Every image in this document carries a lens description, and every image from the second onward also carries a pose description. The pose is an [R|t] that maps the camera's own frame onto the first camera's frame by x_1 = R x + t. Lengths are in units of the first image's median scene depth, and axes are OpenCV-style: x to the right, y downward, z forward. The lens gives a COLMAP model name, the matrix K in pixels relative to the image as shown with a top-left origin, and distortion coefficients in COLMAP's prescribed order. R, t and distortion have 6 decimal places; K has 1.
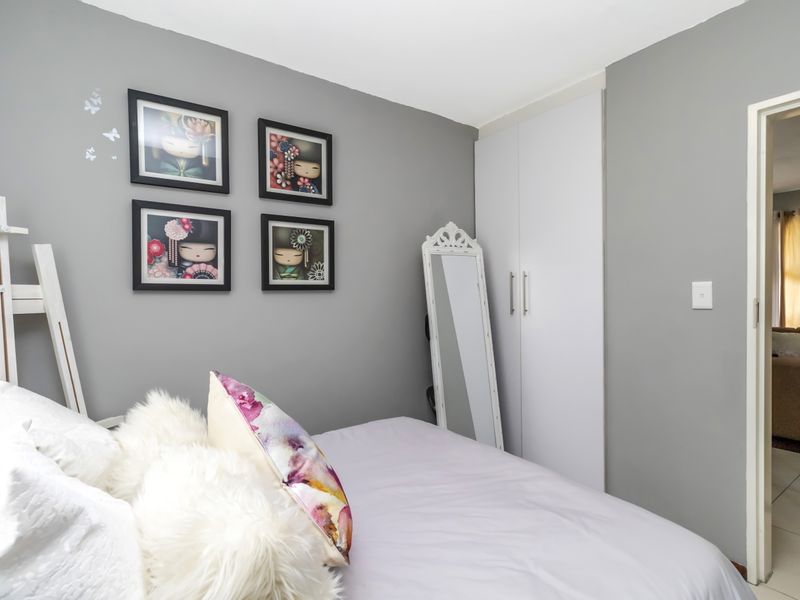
lens RADIAL K [[412.0, 0, 400.0], [0, 412.0, 300.0], [0, 0, 1]] dist [-0.002610, 0.000079]
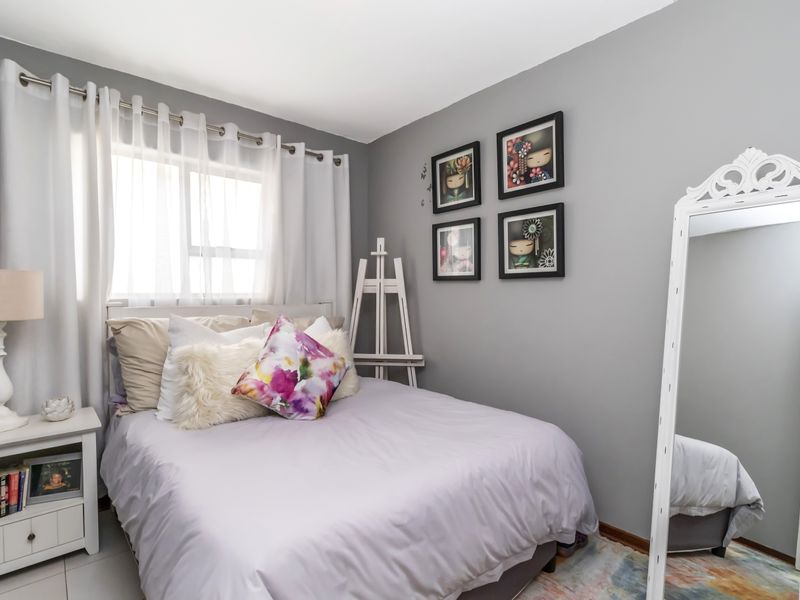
lens RADIAL K [[412.0, 0, 400.0], [0, 412.0, 300.0], [0, 0, 1]] dist [-0.002610, 0.000079]
pose [[0.111434, 0.021705, -0.993535, 0.763534], [-0.018307, 0.999637, 0.019785, 0.017456], [0.993603, 0.015984, 0.111791, 0.561382]]
